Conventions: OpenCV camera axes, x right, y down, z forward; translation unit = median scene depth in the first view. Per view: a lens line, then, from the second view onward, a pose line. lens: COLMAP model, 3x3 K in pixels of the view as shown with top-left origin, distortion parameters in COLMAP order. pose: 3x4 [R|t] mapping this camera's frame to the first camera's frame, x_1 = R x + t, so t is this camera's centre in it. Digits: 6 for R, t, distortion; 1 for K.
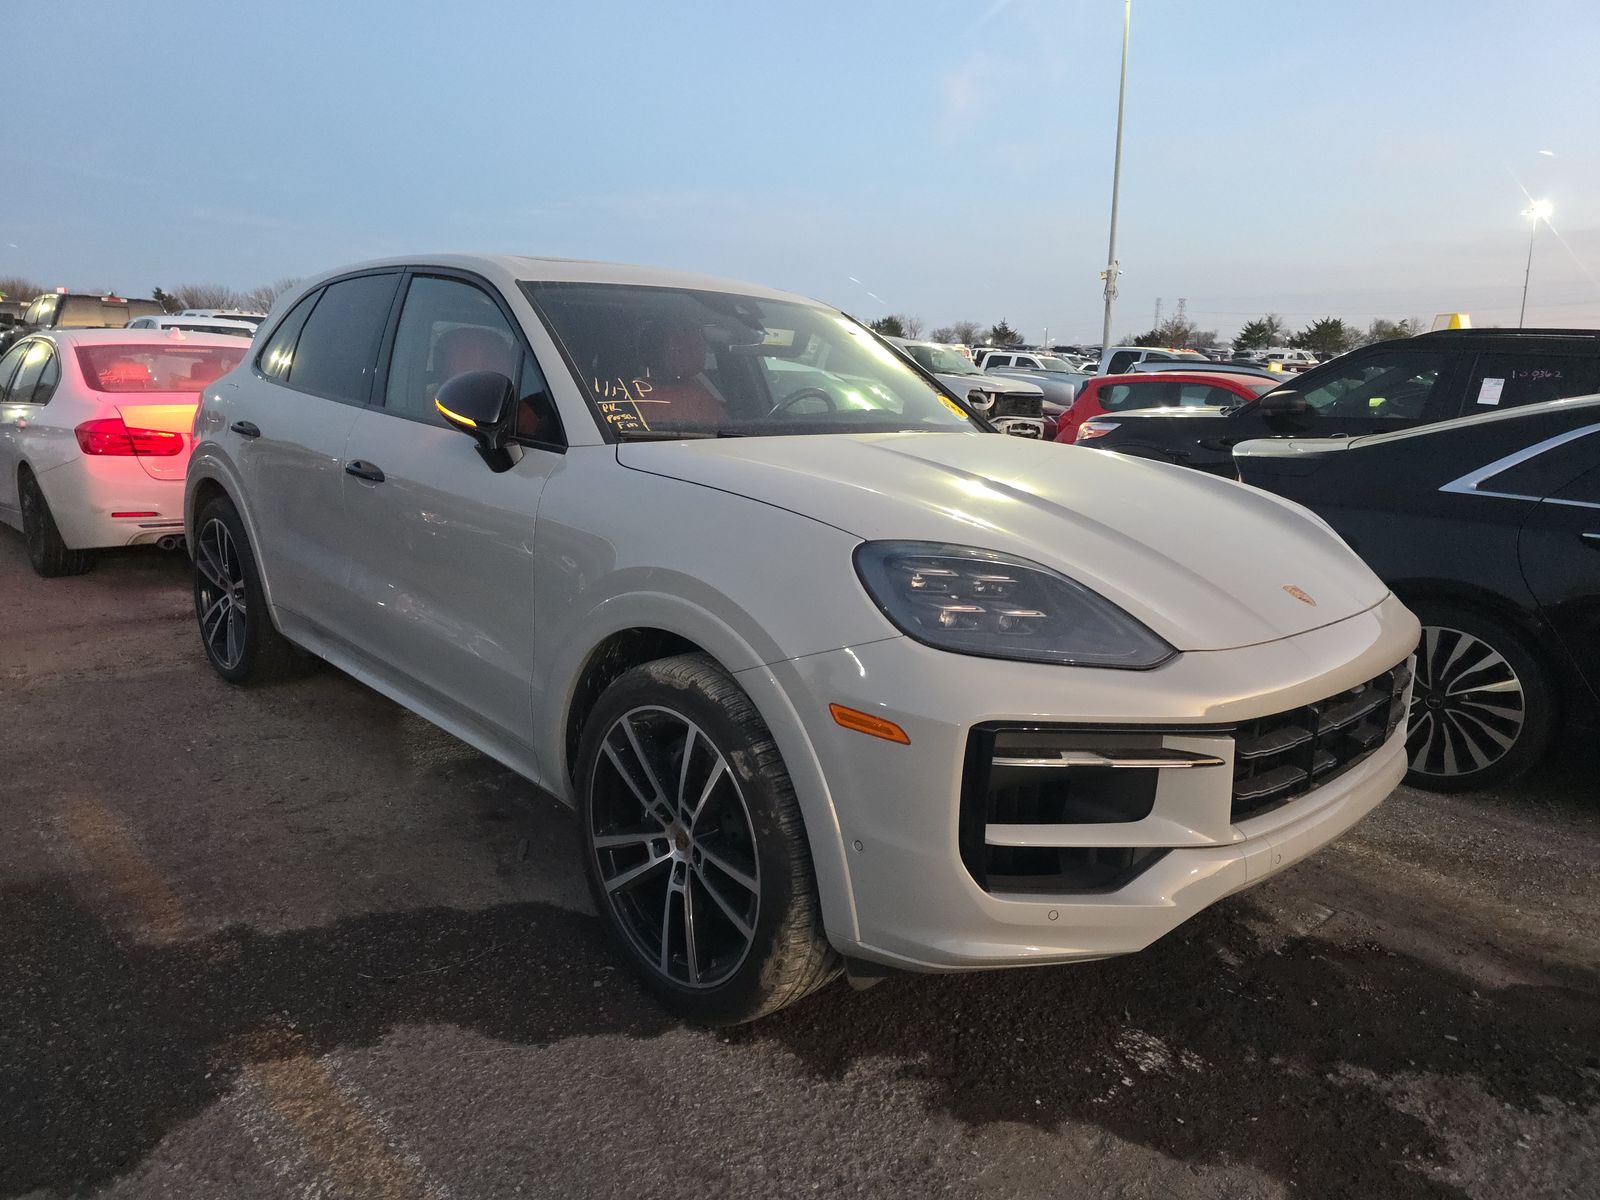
lens RADIAL K [[1072.6, 0, 801.7], [0, 1072.6, 599.2], [0, 0, 1]] dist [0.022362, -0.020919]
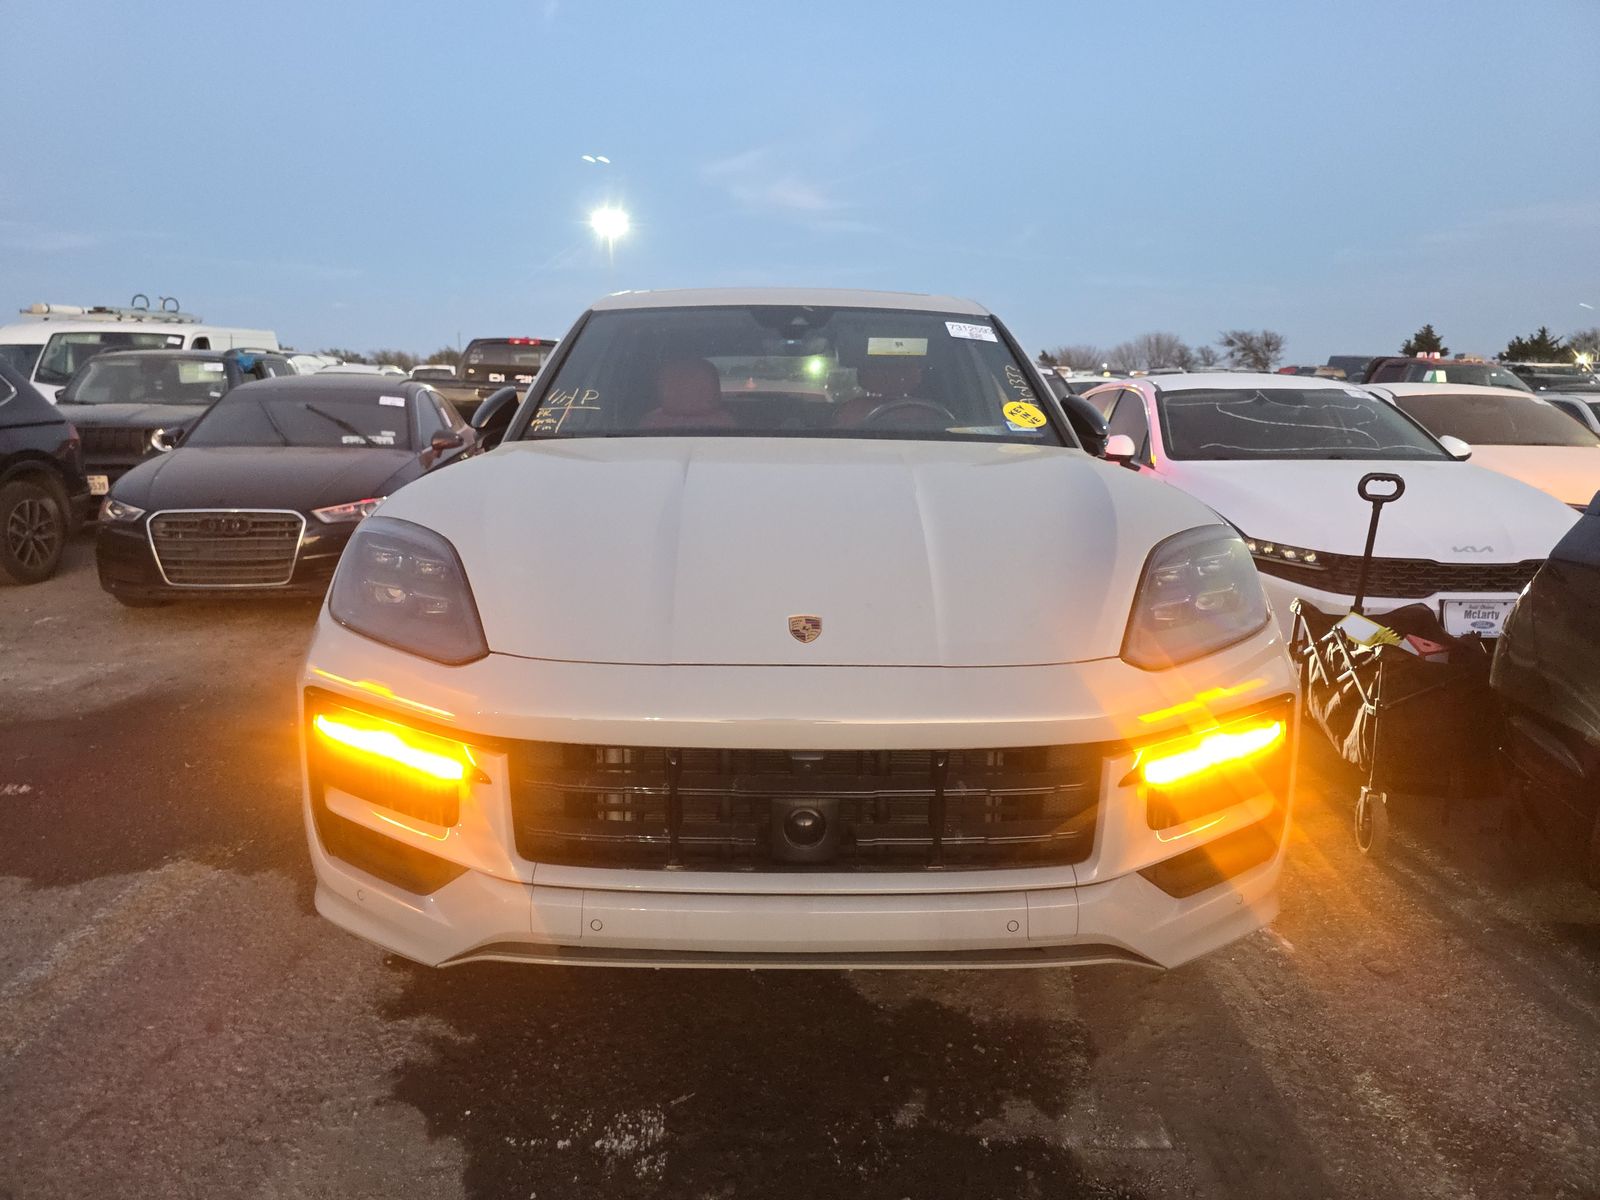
lens RADIAL K [[1072.6, 0, 803.7], [0, 1072.6, 601.1], [0, 0, 1]] dist [0.022362, -0.020919]
pose [[0.743852, 0.110042, -0.659223, 0.987755], [-0.136031, 0.990633, 0.011869, -0.038825], [0.654354, 0.080846, 0.751854, 0.414967]]
